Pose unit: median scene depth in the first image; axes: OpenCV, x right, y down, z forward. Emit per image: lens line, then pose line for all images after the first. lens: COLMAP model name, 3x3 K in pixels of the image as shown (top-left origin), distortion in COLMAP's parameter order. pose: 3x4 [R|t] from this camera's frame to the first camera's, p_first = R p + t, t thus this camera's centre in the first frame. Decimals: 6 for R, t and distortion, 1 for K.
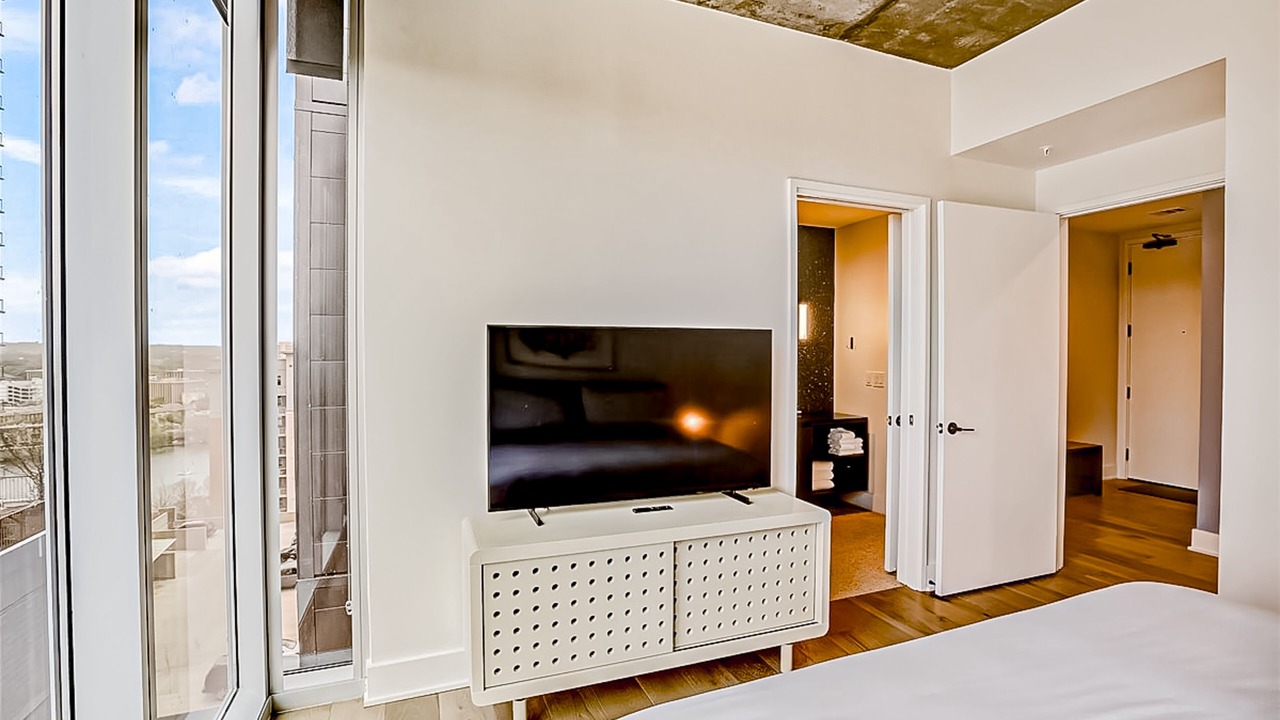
lens RADIAL K [[577.8, 0, 641.4], [0, 577.8, 362.1], [0, 0, 1]] dist [-0.010593, 0.000423]
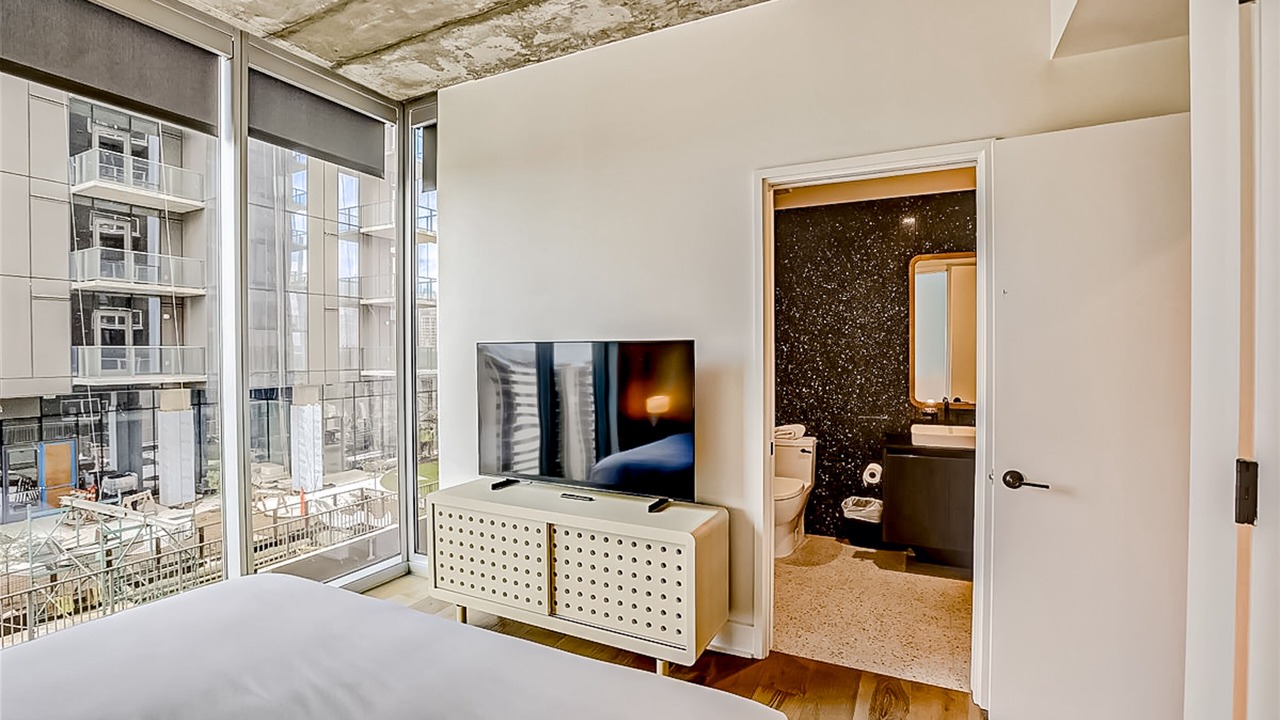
lens RADIAL K [[577.8, 0, 642.8], [0, 577.8, 355.6], [0, 0, 1]] dist [-0.010593, 0.000423]
pose [[0.673339, 0.006491, -0.739305, 0.956810], [-0.005325, 0.999978, 0.003930, -0.036355], [0.739315, 0.001291, 0.673359, 0.307488]]
